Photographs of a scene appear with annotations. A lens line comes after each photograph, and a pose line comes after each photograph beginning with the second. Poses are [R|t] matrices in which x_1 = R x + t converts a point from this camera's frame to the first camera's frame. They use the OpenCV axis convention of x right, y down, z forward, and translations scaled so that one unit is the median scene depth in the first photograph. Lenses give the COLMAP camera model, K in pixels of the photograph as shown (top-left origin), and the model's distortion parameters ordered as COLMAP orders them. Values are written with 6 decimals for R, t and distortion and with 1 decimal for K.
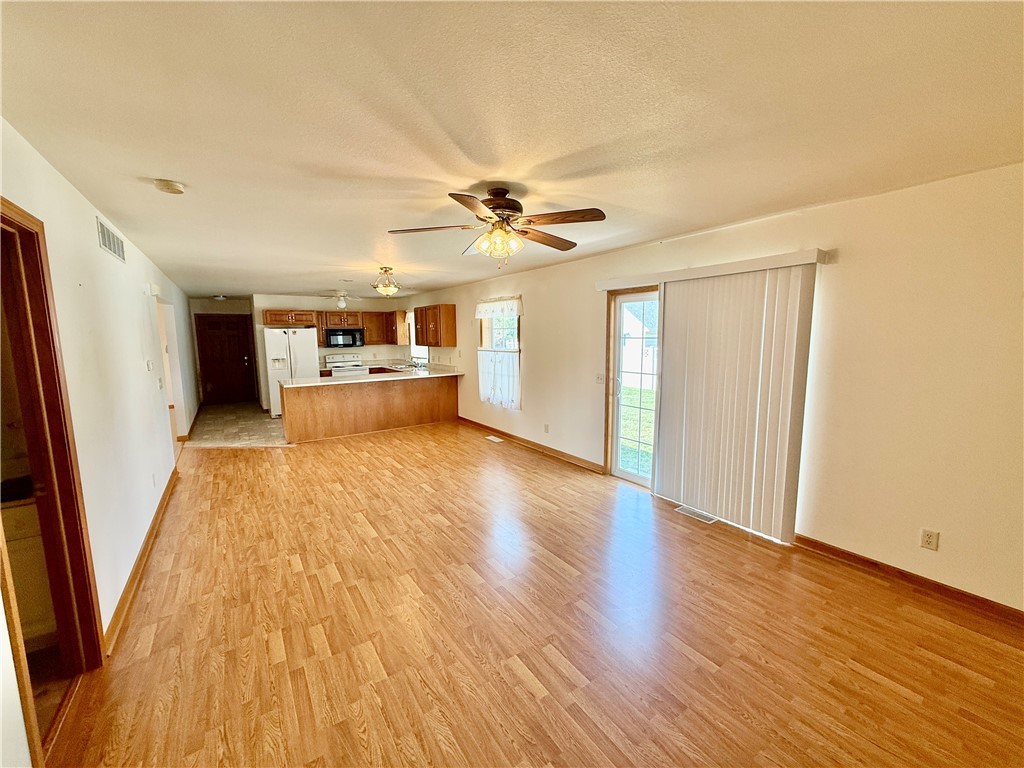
lens RADIAL K [[416.0, 0, 509.3], [0, 416.0, 388.4], [0, 0, 1]] dist [-0.000216, -0.000028]
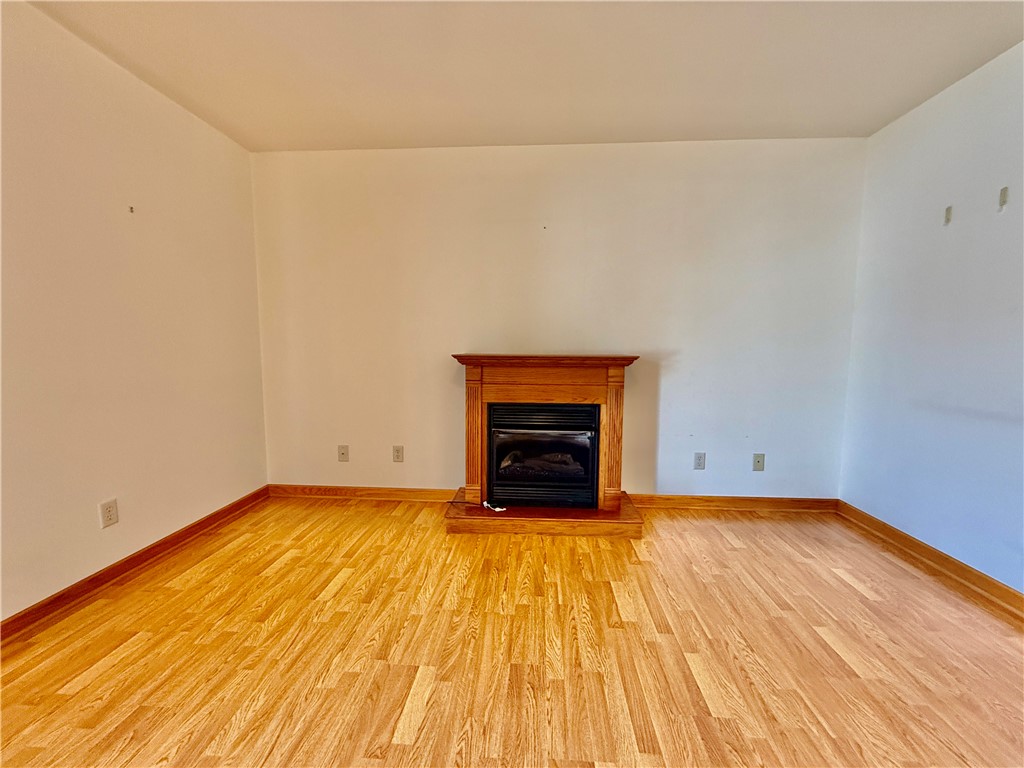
lens RADIAL K [[408.0, 0, 513.1], [0, 408.0, 401.6], [0, 0, 1]] dist [-0.000678, -0.000038]
pose [[-0.790386, -0.076007, 0.607875, -0.015175], [0.086446, 0.968506, 0.233501, 0.041516], [-0.606479, 0.237105, -0.758924, 0.834076]]
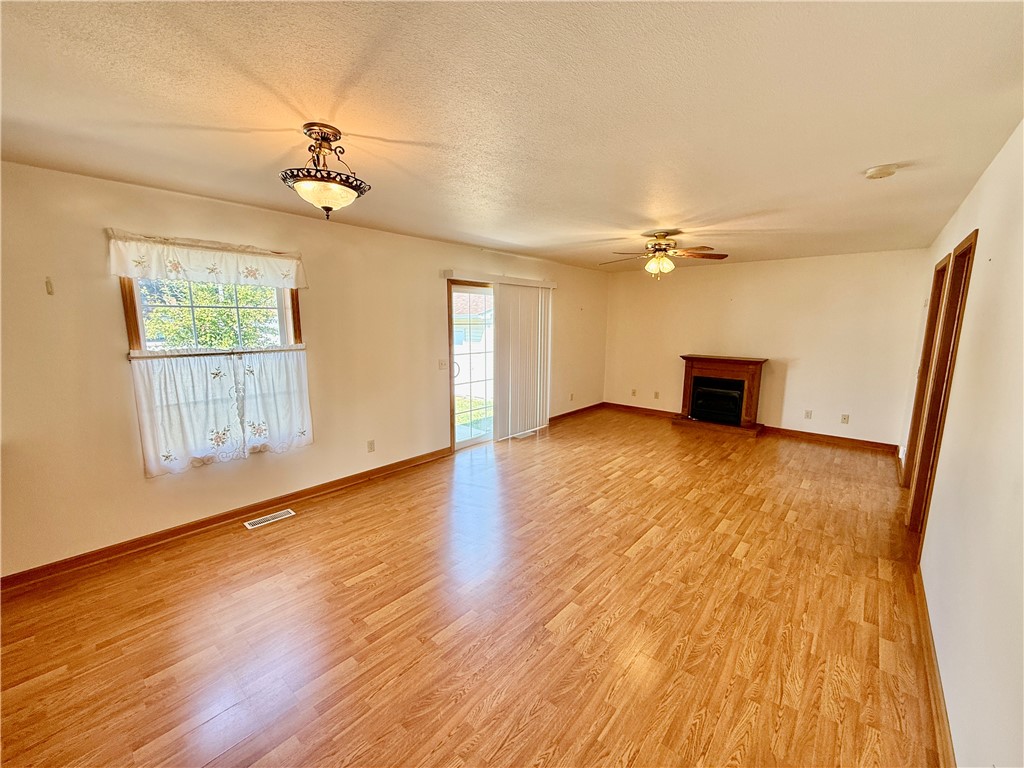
lens RADIAL K [[408.0, 0, 513.1], [0, 408.0, 401.6], [0, 0, 1]] dist [-0.000678, -0.000038]
pose [[-0.260133, -0.179181, 0.948802, -1.155607], [0.124739, 0.968161, 0.217036, -0.192988], [-0.957482, 0.174811, -0.229500, 1.578713]]
